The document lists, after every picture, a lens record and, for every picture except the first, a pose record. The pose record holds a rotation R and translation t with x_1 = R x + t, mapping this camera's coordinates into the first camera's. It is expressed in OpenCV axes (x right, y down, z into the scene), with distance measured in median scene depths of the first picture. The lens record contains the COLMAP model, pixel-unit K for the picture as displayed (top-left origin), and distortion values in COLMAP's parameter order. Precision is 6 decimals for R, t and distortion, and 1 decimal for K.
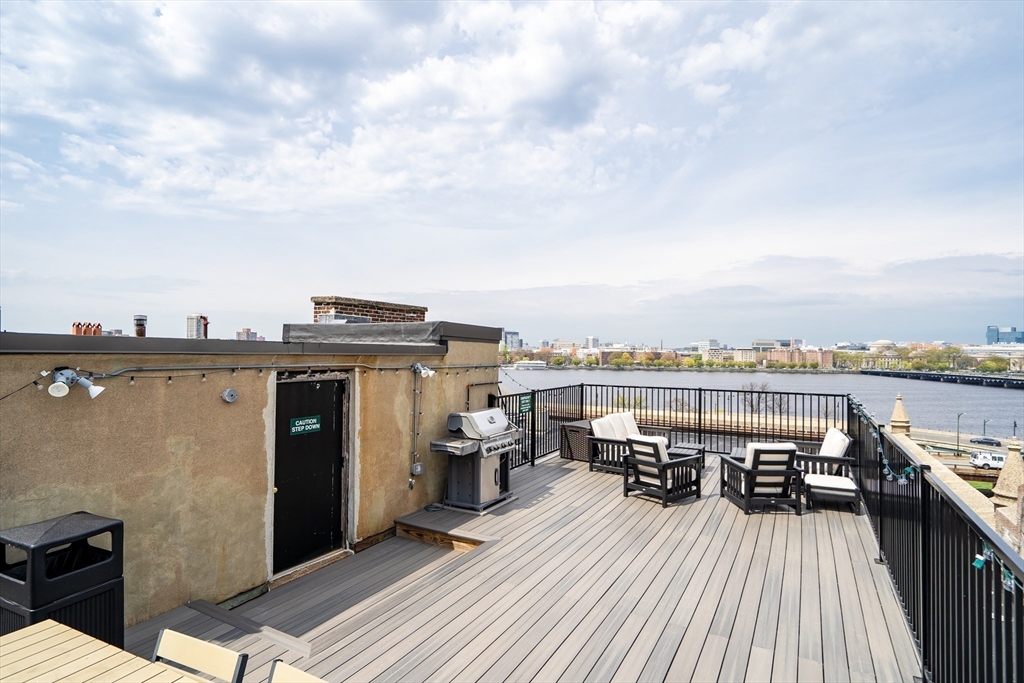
lens RADIAL K [[550.2, 0, 505.9], [0, 550.2, 354.3], [0, 0, 1]] dist [0.007732, 0.000779]
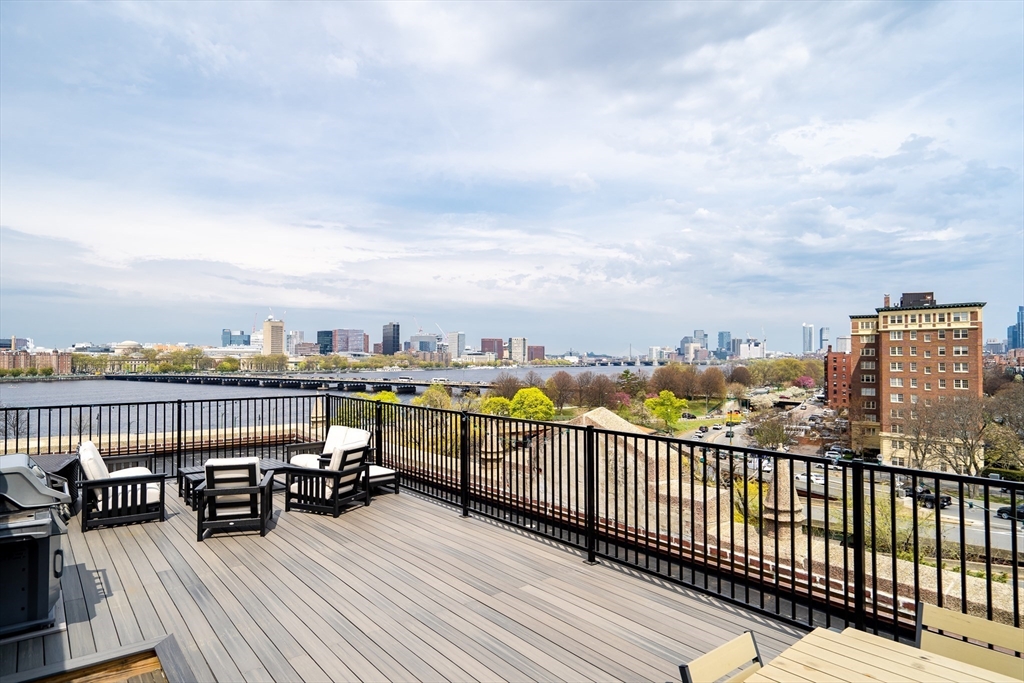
lens RADIAL K [[647.2, 0, 508.6], [0, 647.2, 349.3], [0, 0, 1]] dist [0.003168, 0.001504]
pose [[0.335265, -0.000085, 0.942124, -0.395148], [0.010467, 0.999939, -0.003634, -0.005600], [-0.942066, 0.011079, 0.335246, 0.213005]]
